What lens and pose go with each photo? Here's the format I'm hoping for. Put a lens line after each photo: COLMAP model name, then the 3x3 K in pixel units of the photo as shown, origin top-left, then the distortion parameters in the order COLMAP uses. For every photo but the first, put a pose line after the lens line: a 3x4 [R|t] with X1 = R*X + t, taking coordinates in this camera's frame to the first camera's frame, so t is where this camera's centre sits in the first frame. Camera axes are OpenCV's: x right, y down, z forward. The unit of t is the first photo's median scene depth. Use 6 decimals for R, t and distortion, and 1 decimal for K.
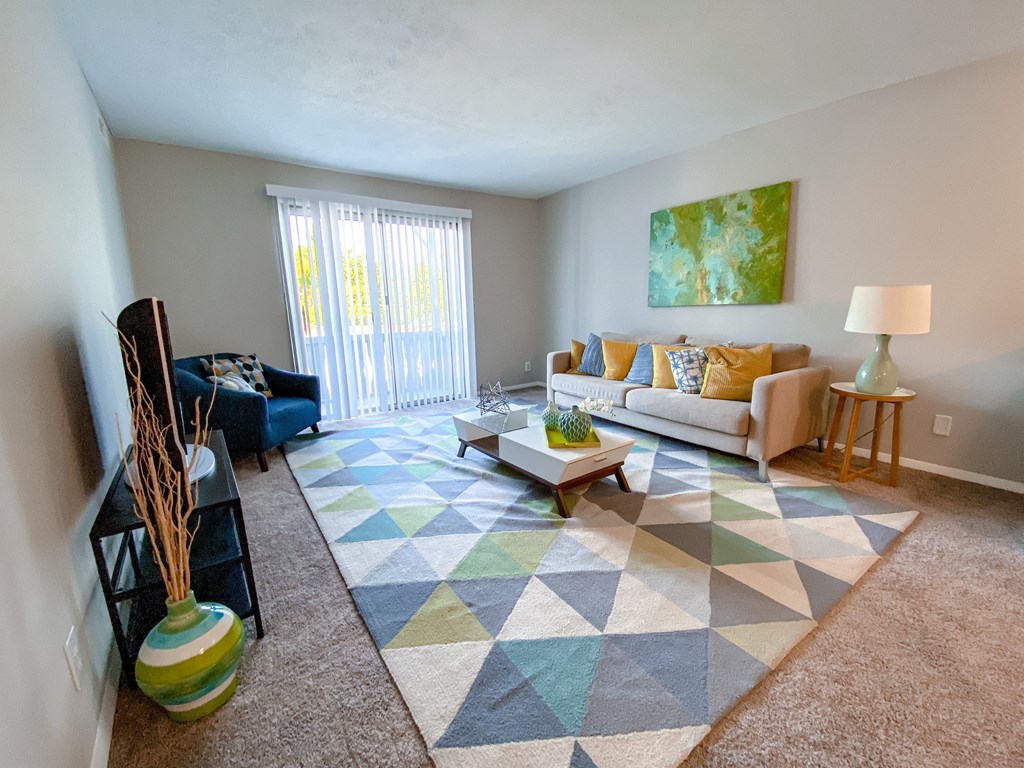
lens RADIAL K [[414.2, 0, 512.0], [0, 414.2, 384.0], [0, 0, 1]] dist [0.005398, -0.018500]
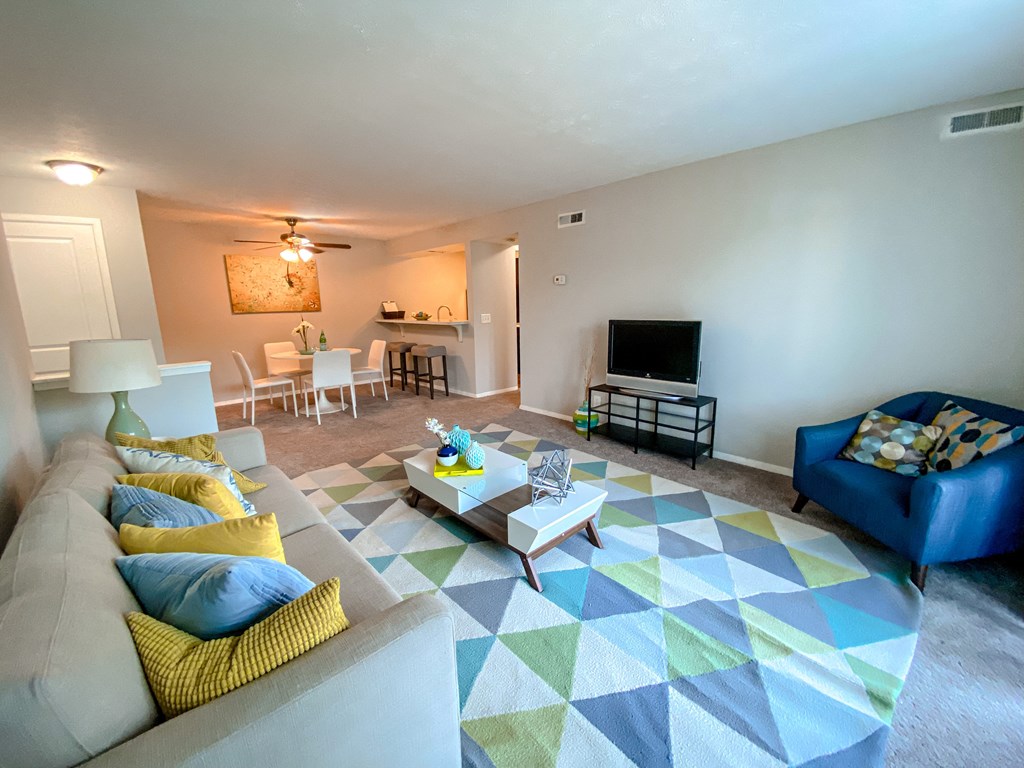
lens RADIAL K [[414.2, 0, 512.0], [0, 414.2, 384.0], [0, 0, 1]] dist [0.005398, -0.018500]
pose [[-0.989902, 0.068912, -0.123874, 0.153750], [0.016738, 0.924588, 0.380600, -0.578011], [0.140760, 0.374683, -0.916406, 2.361435]]
